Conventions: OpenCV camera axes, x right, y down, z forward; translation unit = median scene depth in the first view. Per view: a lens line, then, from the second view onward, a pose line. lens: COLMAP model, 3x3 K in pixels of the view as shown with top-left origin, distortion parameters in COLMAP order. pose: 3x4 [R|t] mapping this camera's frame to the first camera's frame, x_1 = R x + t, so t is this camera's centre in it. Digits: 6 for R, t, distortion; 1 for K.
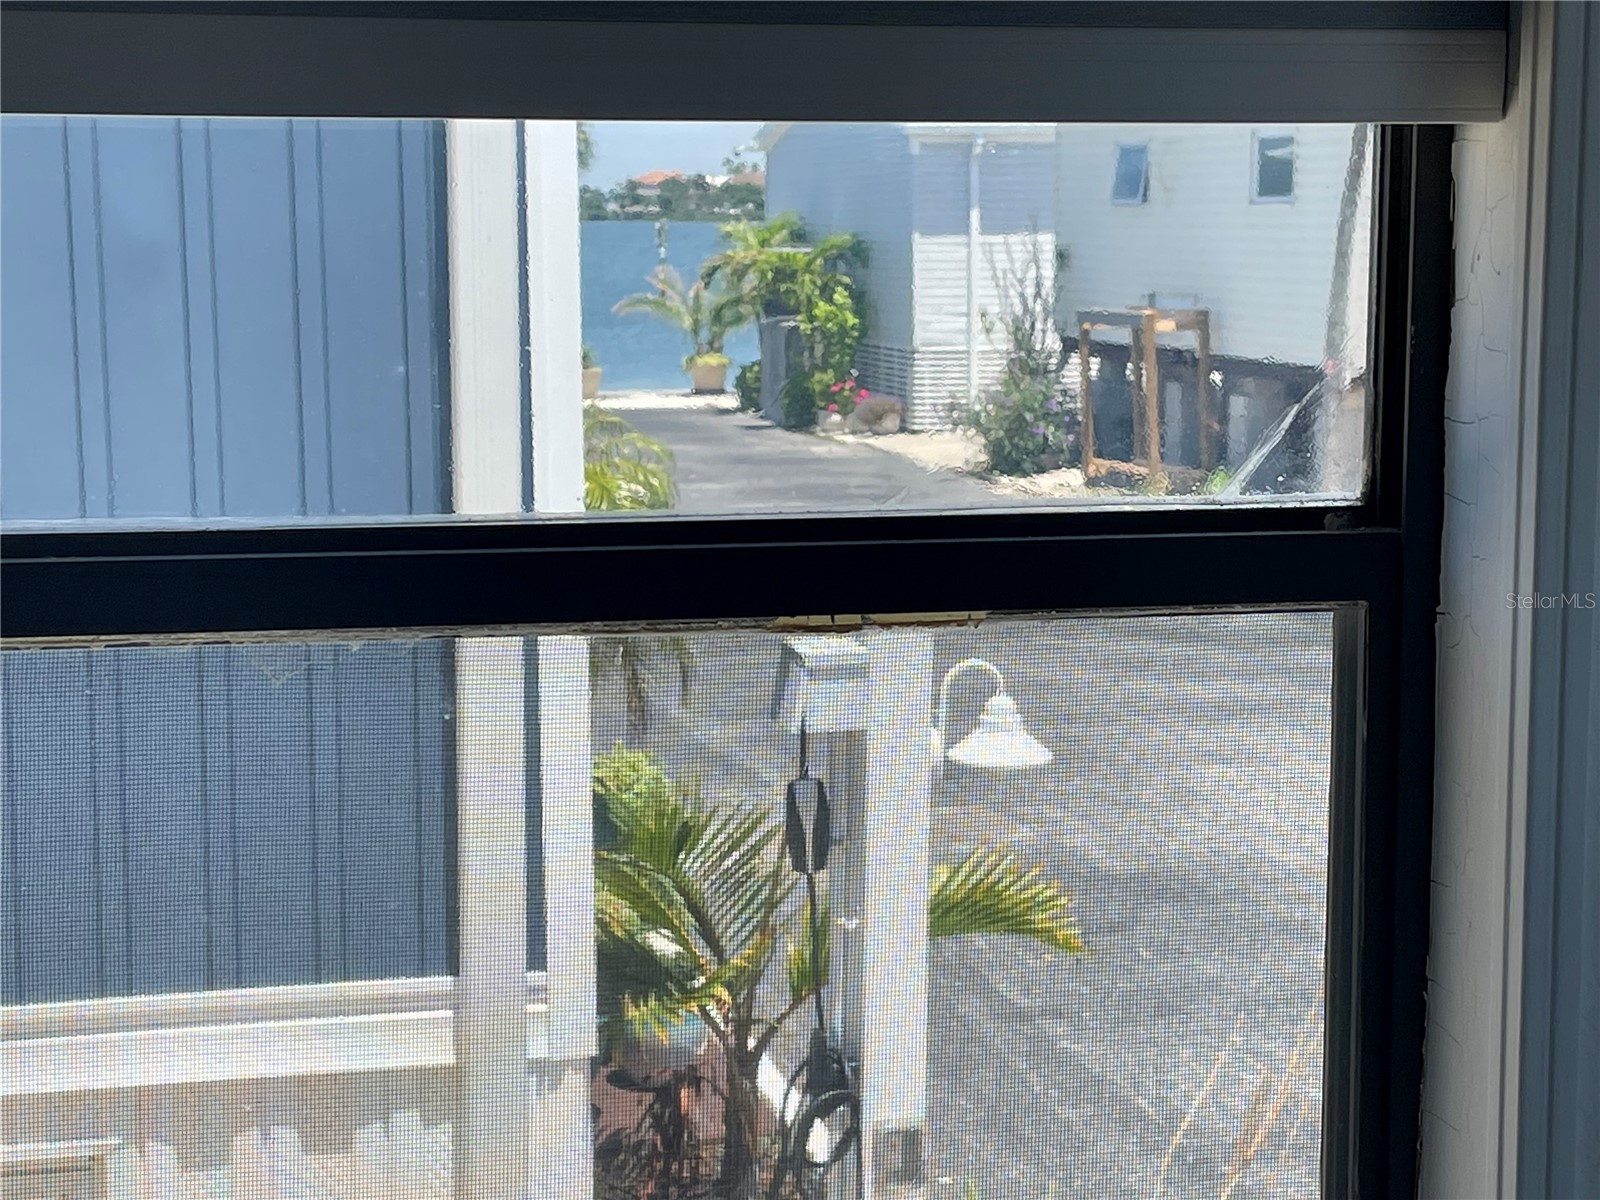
lens RADIAL K [[3030.3, 0, 797.3], [0, 3030.3, 599.7], [0, 0, 1]] dist [0.088291, 0.000000]
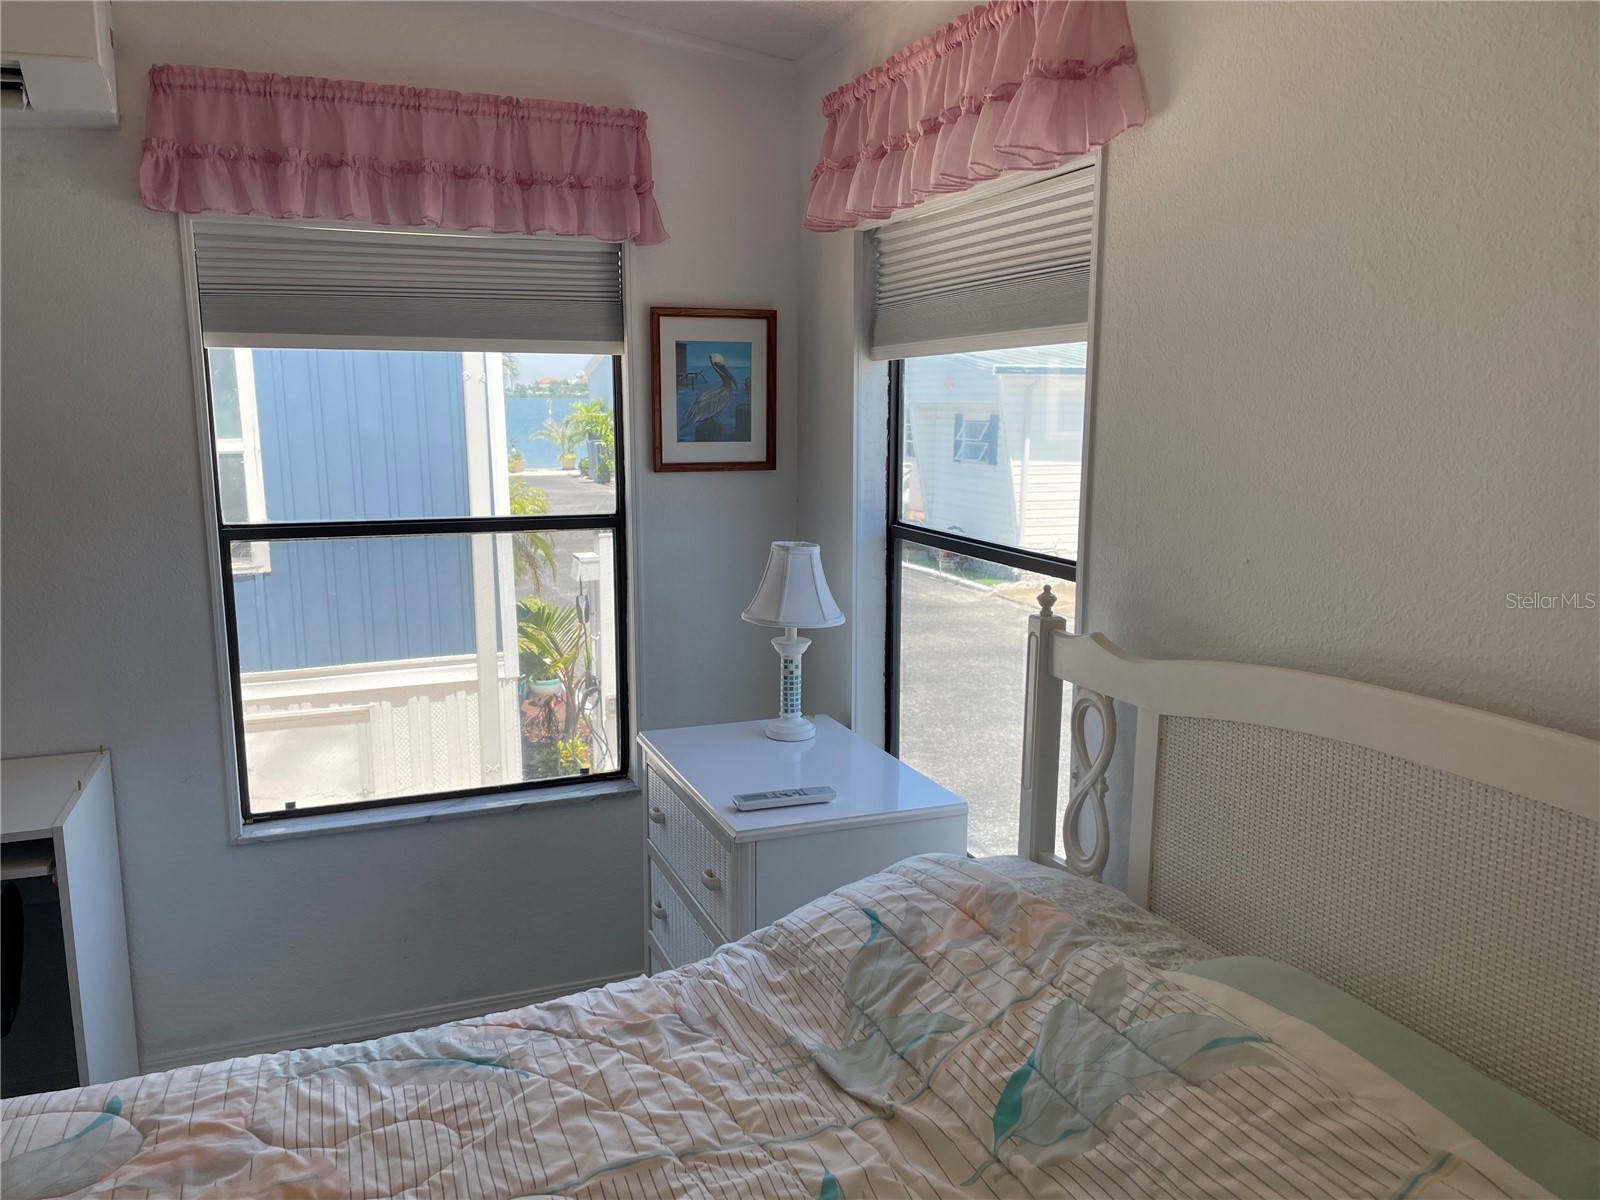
lens RADIAL K [[1204.3, 0, 807.8], [0, 1204.3, 603.4], [0, 0, 1]] dist [0.075762, -0.093192]
pose [[0.986839, -0.013130, 0.161172, 0.022820], [0.006084, 0.999007, 0.044135, 0.007510], [-0.161591, -0.042574, 0.985939, -0.245292]]
